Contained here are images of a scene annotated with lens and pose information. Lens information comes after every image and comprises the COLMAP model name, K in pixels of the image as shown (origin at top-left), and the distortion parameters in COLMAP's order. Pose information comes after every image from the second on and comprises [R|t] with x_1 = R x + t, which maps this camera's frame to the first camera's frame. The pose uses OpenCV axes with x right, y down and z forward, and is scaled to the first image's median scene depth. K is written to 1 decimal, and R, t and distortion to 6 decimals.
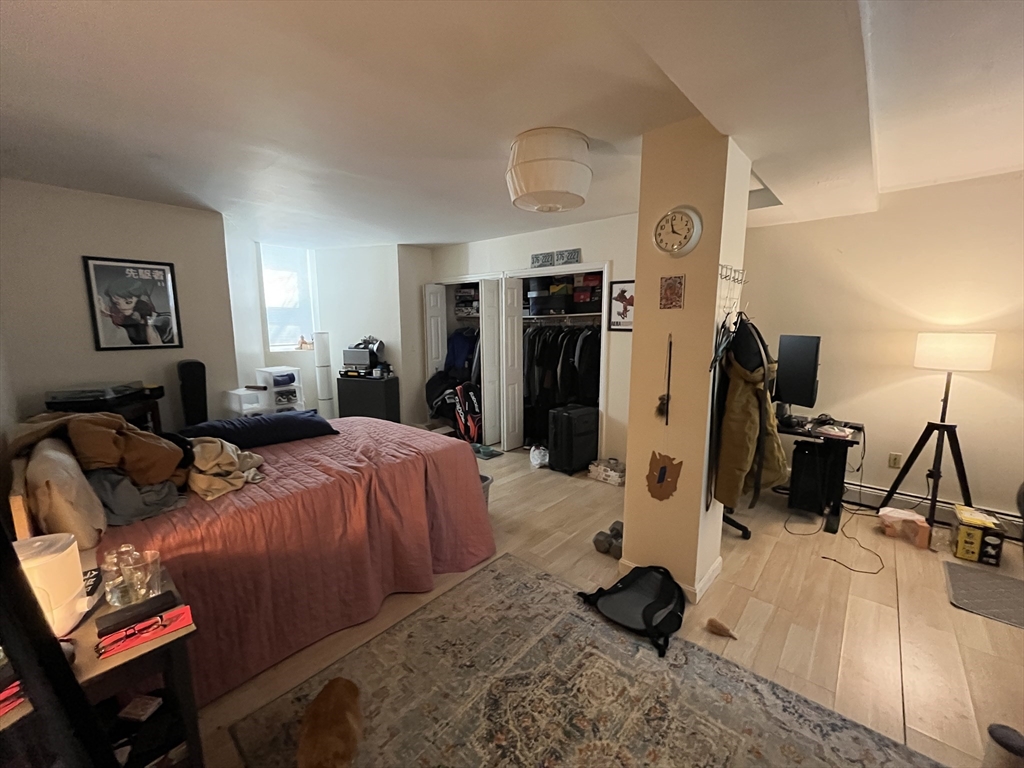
lens RADIAL K [[412.9, 0, 513.9], [0, 412.9, 384.1], [0, 0, 1]] dist [-0.002684, -0.000331]
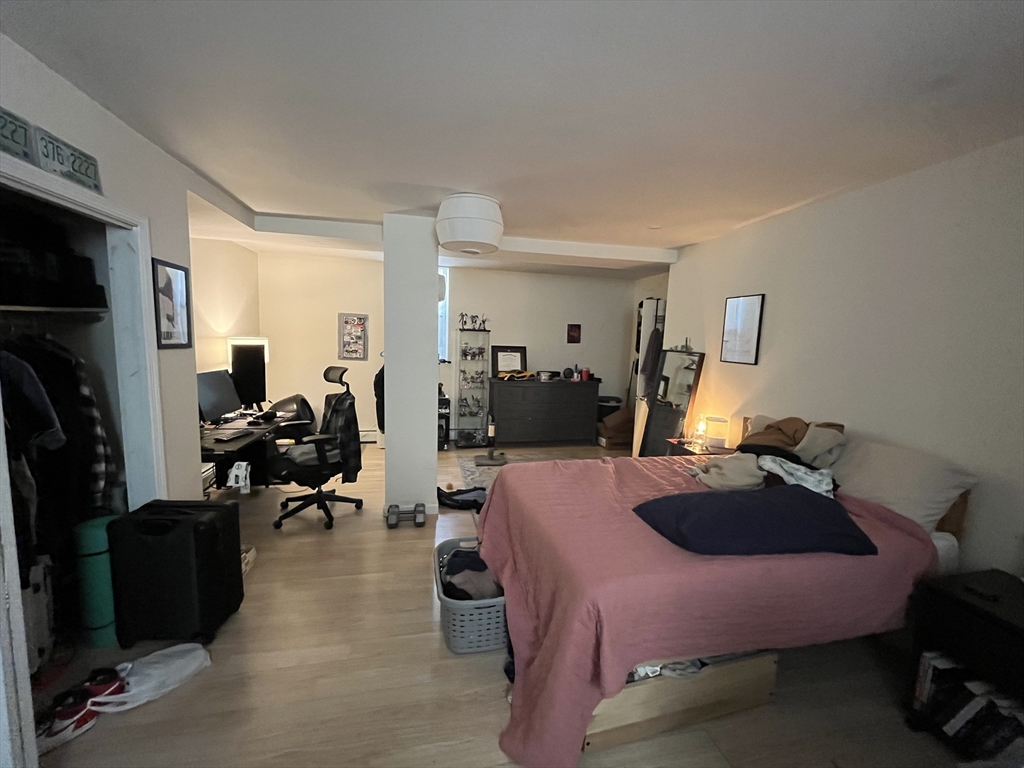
lens RADIAL K [[412.9, 0, 512.5], [0, 412.9, 382.7], [0, 0, 1]] dist [-0.002684, -0.000331]
pose [[-0.806670, -0.089889, 0.584126, -0.701105], [0.055591, 0.972443, 0.226416, -0.276307], [-0.588381, 0.215115, -0.779444, 1.751504]]
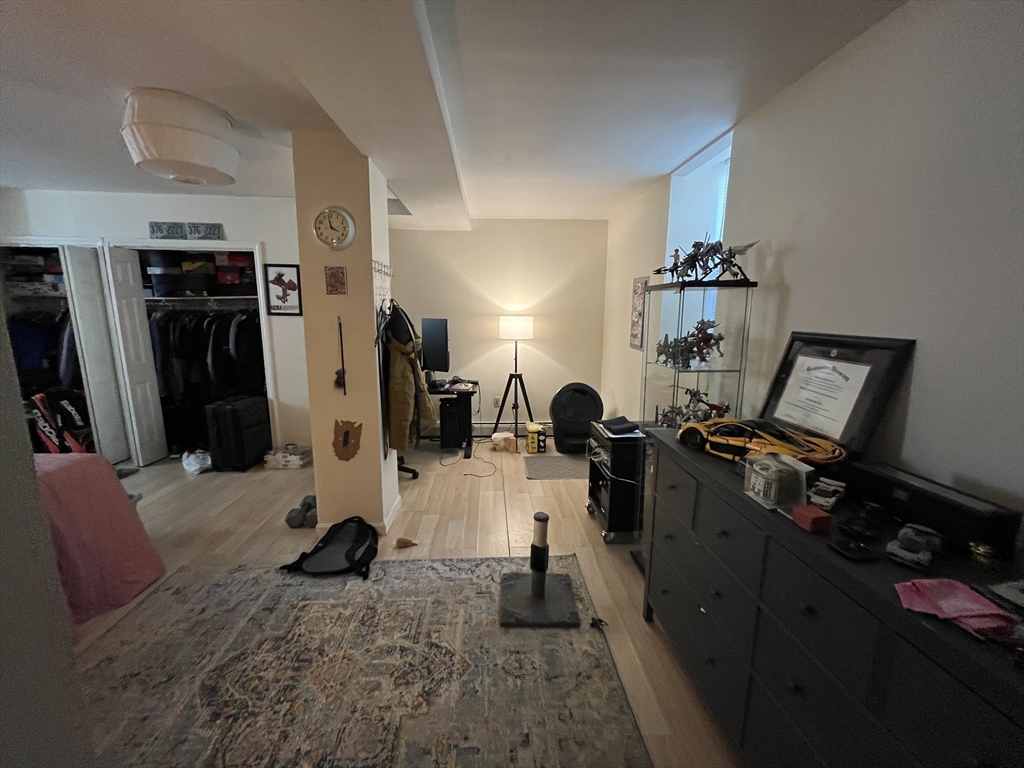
lens RADIAL K [[412.9, 0, 511.0], [0, 412.9, 384.4], [0, 0, 1]] dist [-0.002684, -0.000331]
pose [[0.712418, -0.115930, 0.692113, -0.082807], [0.092117, 0.993175, 0.071539, 0.023659], [-0.695683, 0.012790, 0.718235, -0.136411]]
